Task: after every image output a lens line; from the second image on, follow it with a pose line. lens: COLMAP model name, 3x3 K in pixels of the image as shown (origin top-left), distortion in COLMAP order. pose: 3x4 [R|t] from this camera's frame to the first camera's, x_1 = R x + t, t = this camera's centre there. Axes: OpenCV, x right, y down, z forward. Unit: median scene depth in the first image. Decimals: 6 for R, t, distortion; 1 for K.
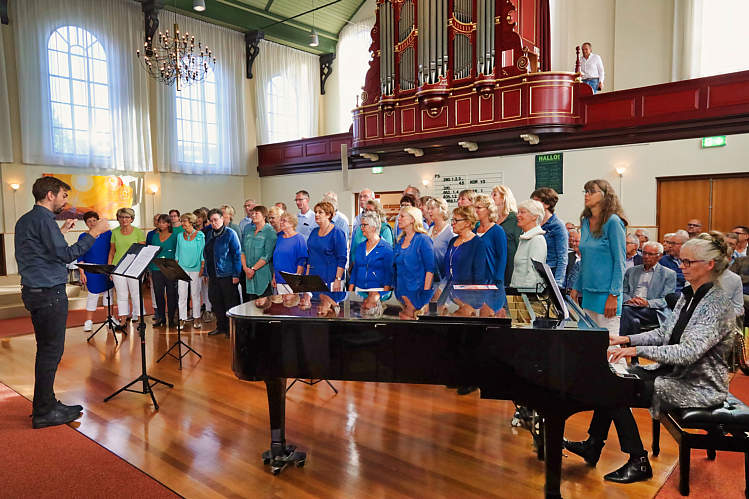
lens RADIAL K [[535.4, 0, 373.8], [0, 535.4, 249.4], [0, 0, 1]] dist [0.010576, 0.004105]
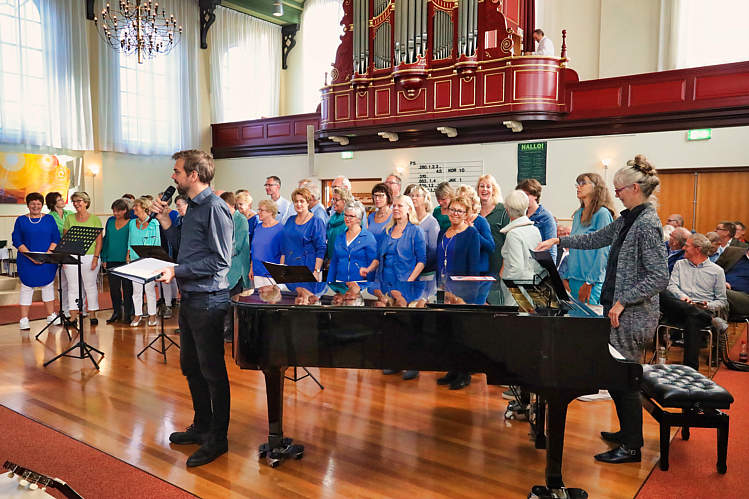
lens RADIAL K [[595.8, 0, 376.4], [0, 595.8, 250.5], [0, 0, 1]] dist [0.010223, 0.001231]
pose [[0.996951, 0.011755, 0.077135, -0.025668], [-0.012747, 0.999842, 0.012378, 0.002660], [-0.076977, -0.013324, 0.996944, -0.028883]]
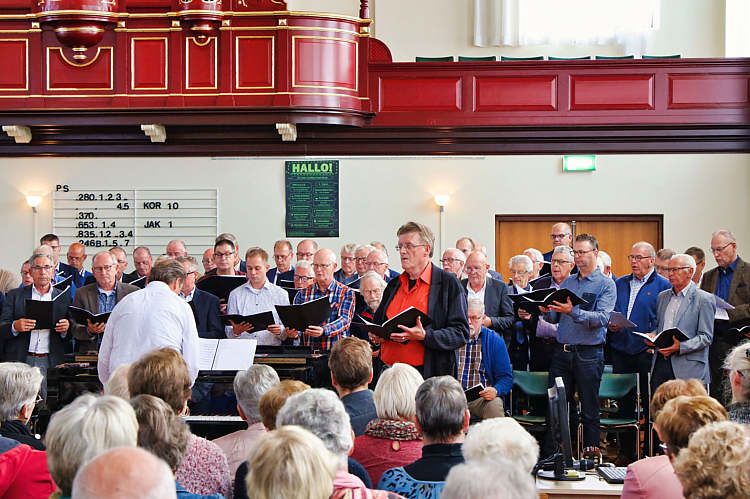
lens RADIAL K [[1657.1, 0, 378.9], [0, 1657.1, 250.6], [0, 0, 1]] dist [0.124943, 0.040781]
pose [[0.820150, 0.021049, 0.571762, -0.544980], [0.024157, 0.997158, -0.071361, 0.027852], [-0.571639, 0.072339, 0.817310, -0.361374]]
